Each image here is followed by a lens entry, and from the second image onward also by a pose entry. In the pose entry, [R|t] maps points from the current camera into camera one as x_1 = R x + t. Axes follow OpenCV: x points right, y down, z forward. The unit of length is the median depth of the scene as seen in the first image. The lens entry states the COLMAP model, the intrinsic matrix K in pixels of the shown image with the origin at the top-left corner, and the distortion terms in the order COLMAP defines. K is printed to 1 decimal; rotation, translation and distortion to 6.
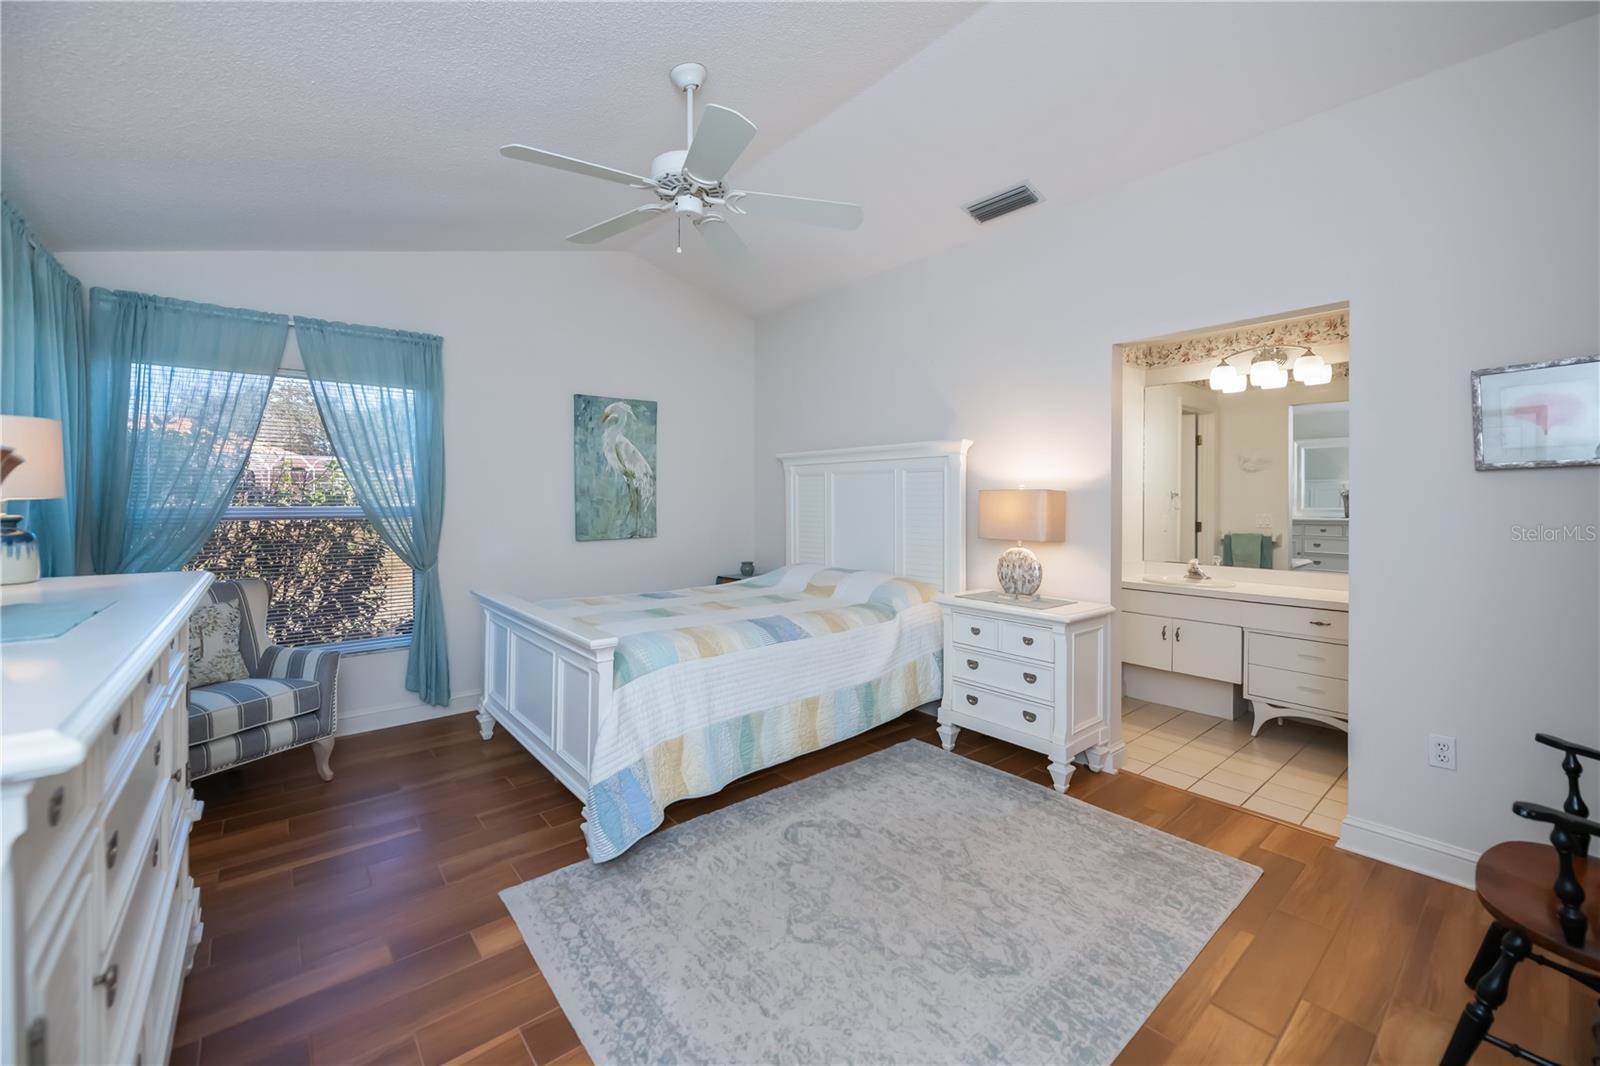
lens RADIAL K [[646.4, 0, 802.7], [0, 646.4, 507.3], [0, 0, 1]] dist [0.003352, -0.002419]
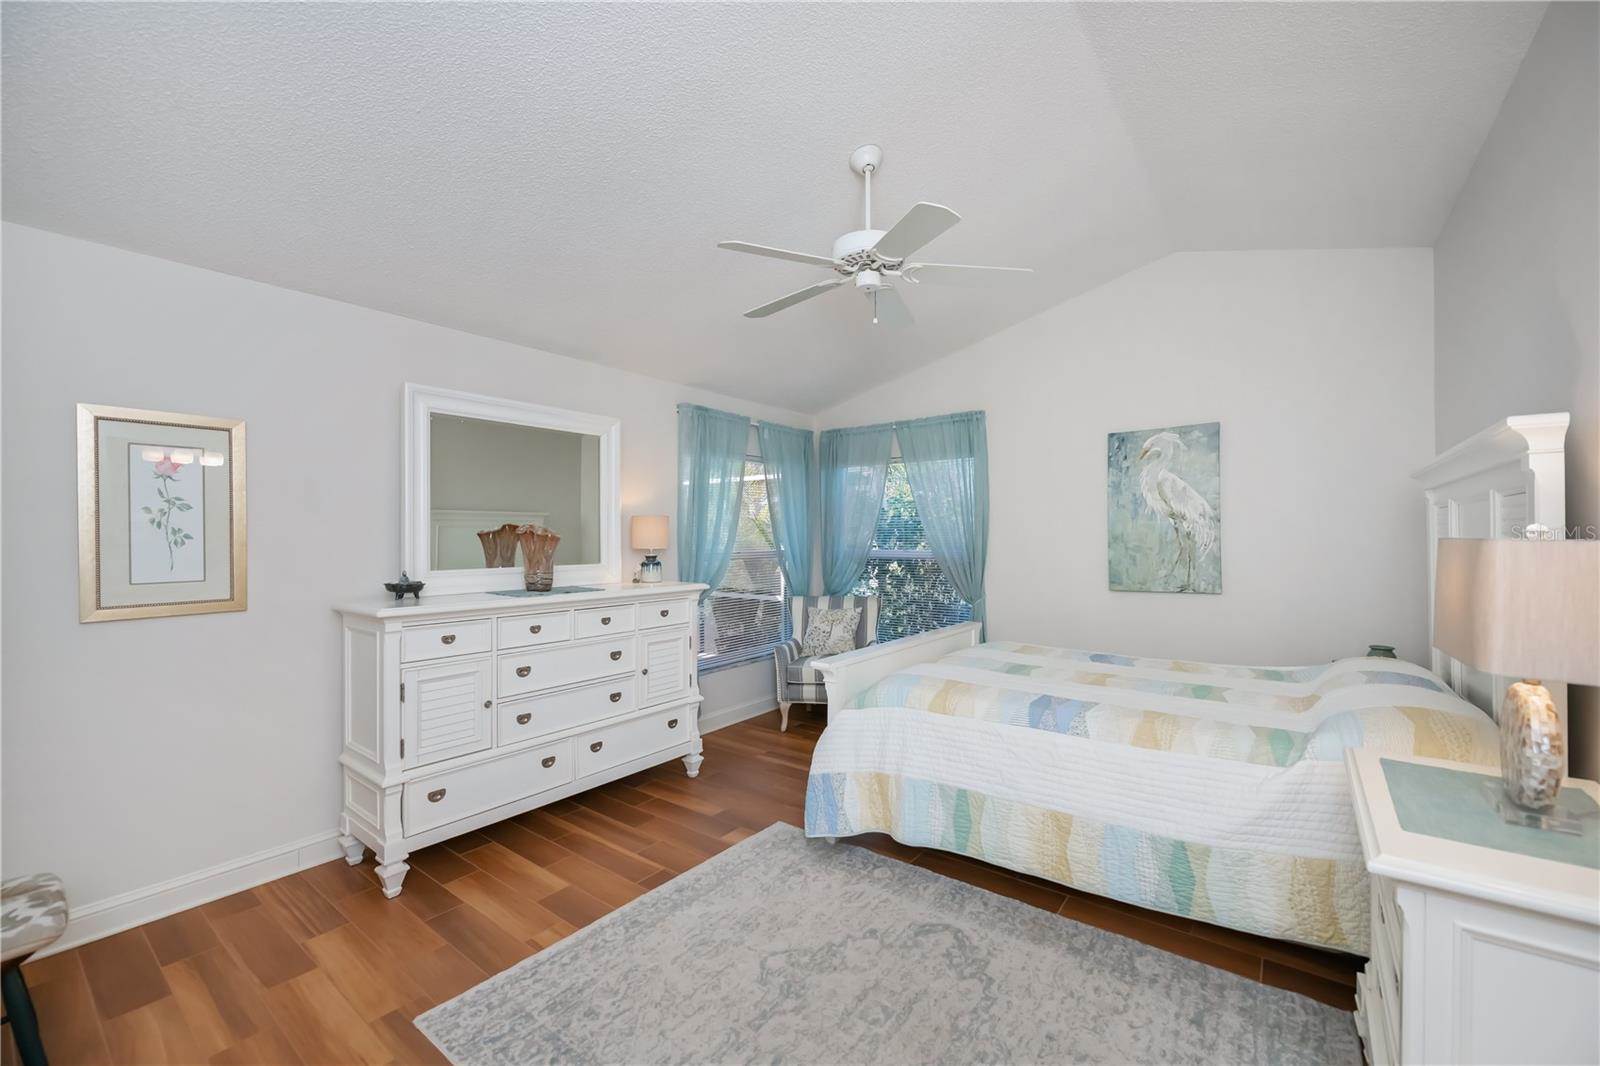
lens RADIAL K [[646.4, 0, 805.7], [0, 646.4, 544.6], [0, 0, 1]] dist [0.003352, -0.002419]
pose [[0.215533, 0.007186, -0.976470, 0.625491], [-0.007868, 0.999953, 0.005622, -0.021130], [0.976465, 0.006471, 0.215580, 0.489475]]
